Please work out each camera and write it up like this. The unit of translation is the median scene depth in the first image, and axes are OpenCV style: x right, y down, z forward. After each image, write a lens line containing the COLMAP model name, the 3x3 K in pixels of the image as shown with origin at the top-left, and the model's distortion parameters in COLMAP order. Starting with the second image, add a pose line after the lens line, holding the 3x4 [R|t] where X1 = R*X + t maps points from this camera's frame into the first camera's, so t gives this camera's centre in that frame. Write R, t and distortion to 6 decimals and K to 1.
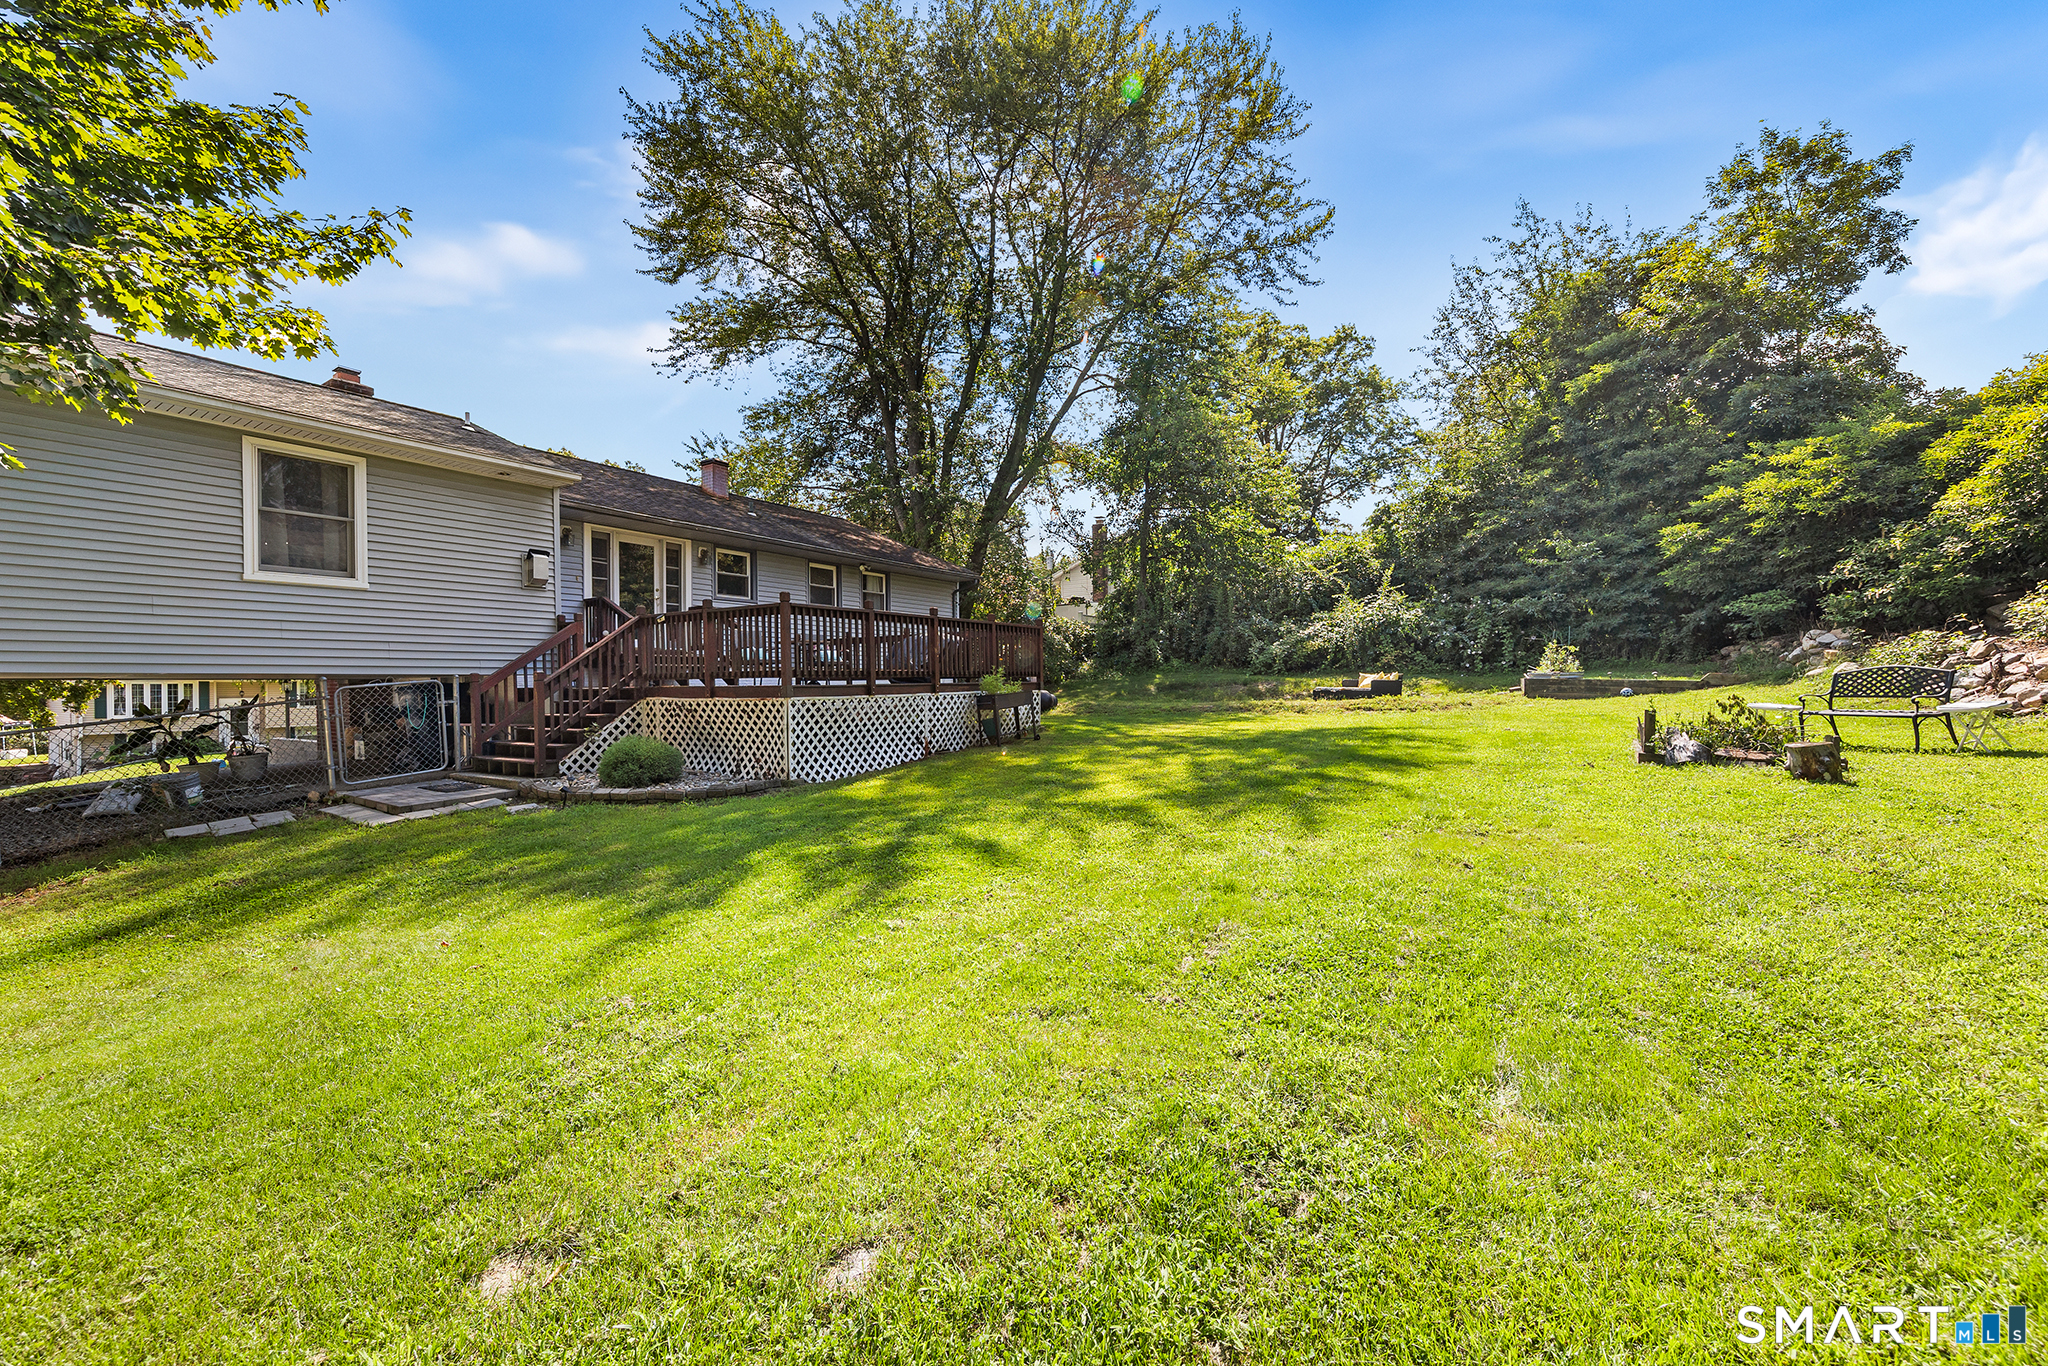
lens RADIAL K [[819.2, 0, 1012.4], [0, 819.2, 685.4], [0, 0, 1]] dist [0.001633, -0.000021]
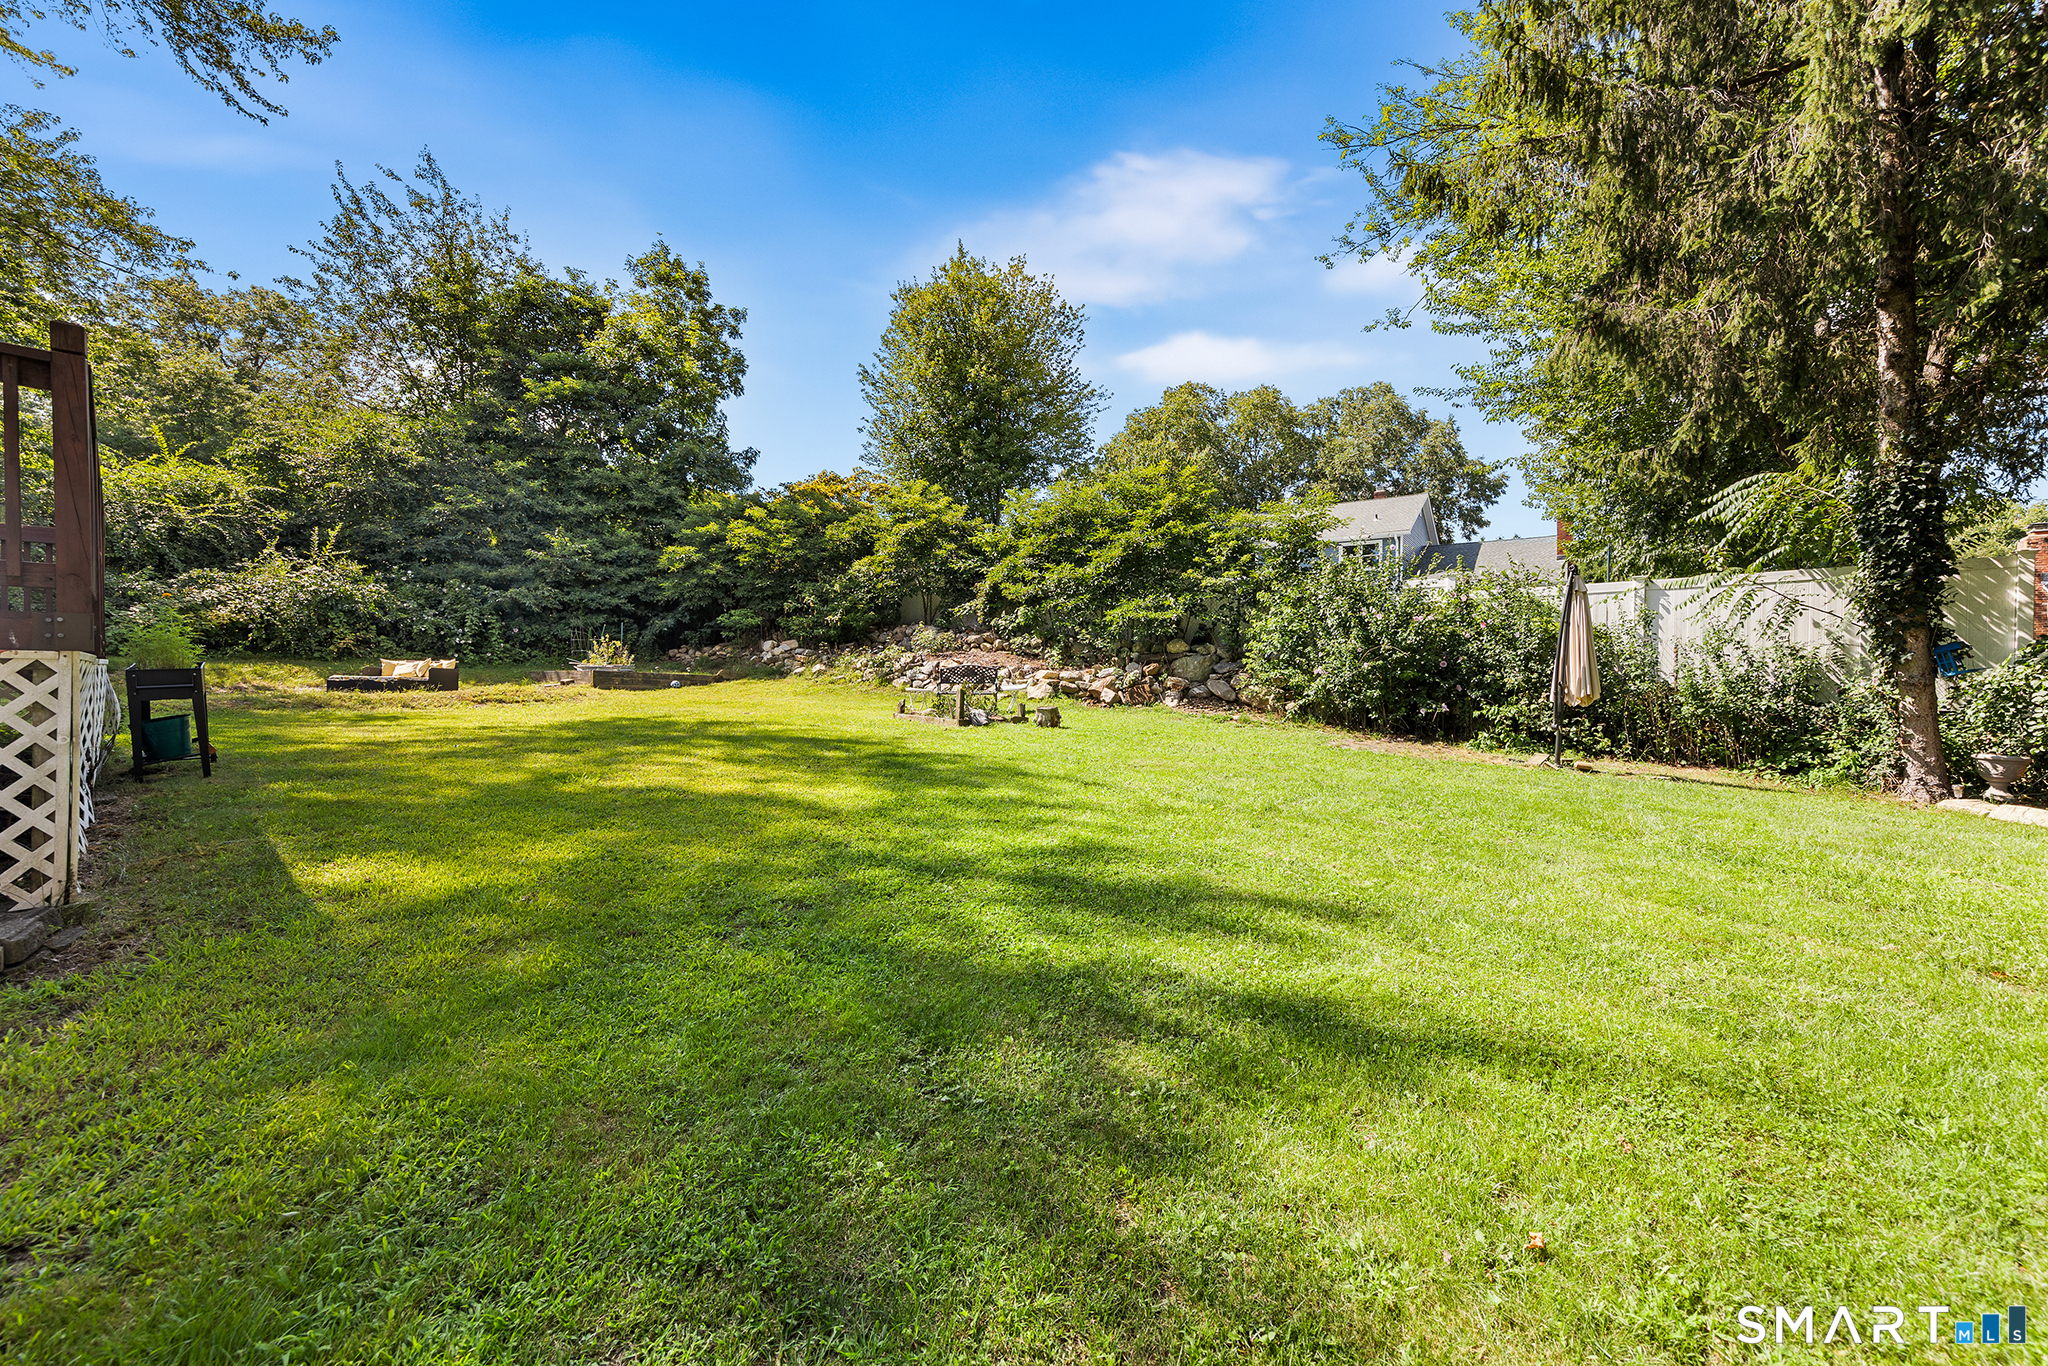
lens RADIAL K [[819.2, 0, 1026.0], [0, 819.2, 686.6], [0, 0, 1]] dist [0.001633, -0.000021]
pose [[0.151413, 0.006860, 0.988447, -0.255337], [-0.004697, 0.999970, -0.006220, 0.013156], [-0.988459, -0.003701, 0.151441, 0.274630]]
